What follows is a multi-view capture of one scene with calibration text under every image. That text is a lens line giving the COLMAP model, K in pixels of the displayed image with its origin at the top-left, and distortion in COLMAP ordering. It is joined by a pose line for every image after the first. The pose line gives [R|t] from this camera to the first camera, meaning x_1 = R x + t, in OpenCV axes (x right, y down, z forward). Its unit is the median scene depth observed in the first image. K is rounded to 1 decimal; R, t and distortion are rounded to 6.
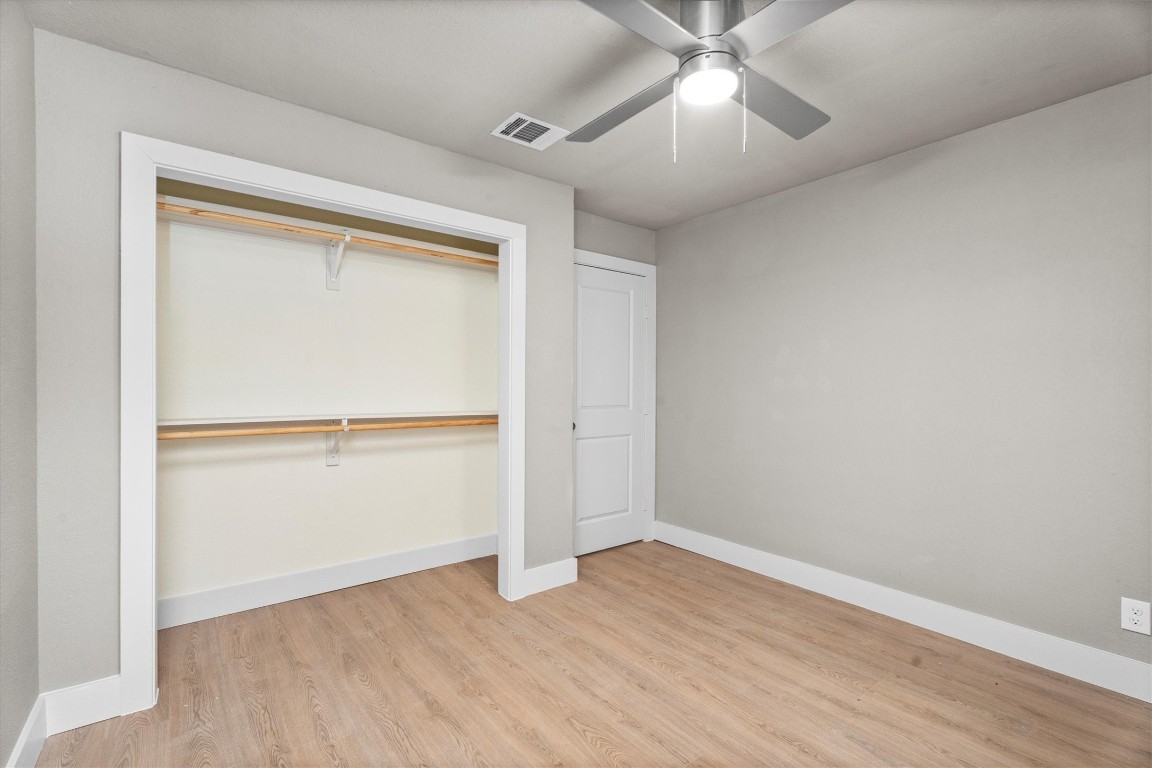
lens RADIAL K [[514.4, 0, 570.8], [0, 514.4, 383.4], [0, 0, 1]] dist [0.003215, -0.001165]
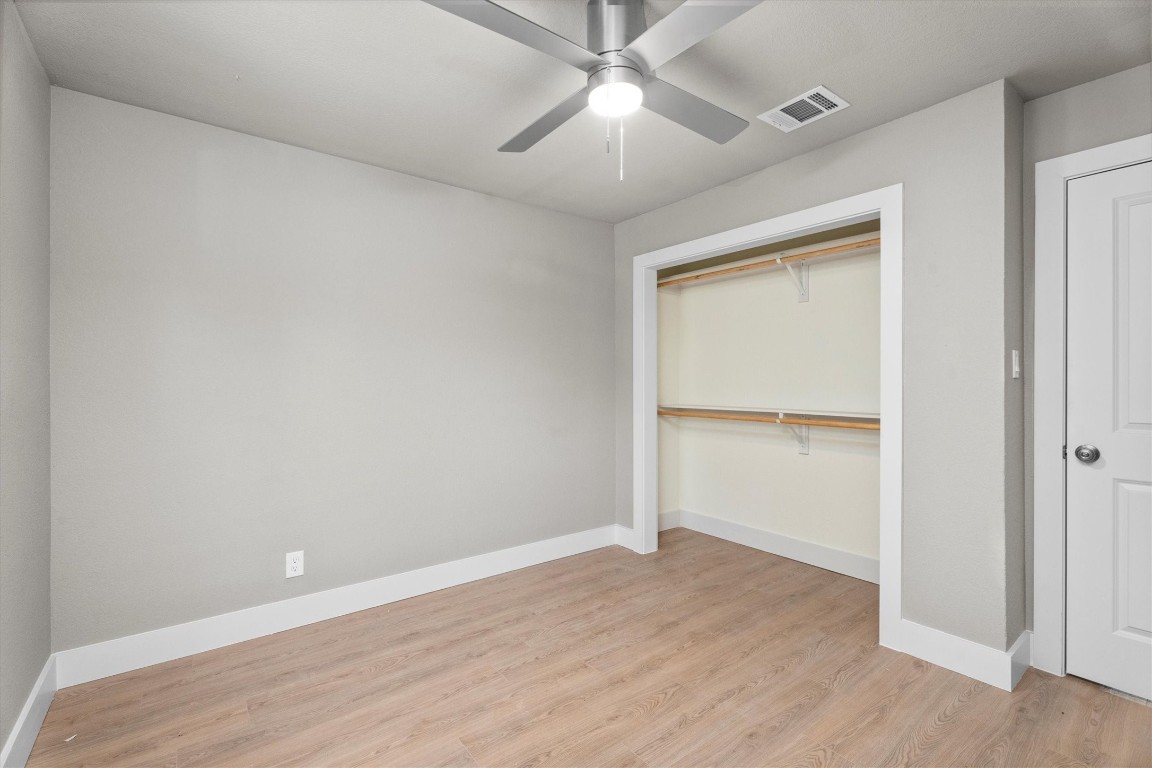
lens RADIAL K [[514.4, 0, 566.2], [0, 514.4, 382.5], [0, 0, 1]] dist [0.003215, -0.001165]
pose [[-0.015819, 0.000061, -0.999875, 0.854544], [-0.001007, 0.999999, 0.000077, 0.001227], [0.999874, 0.001008, -0.015819, 0.599288]]
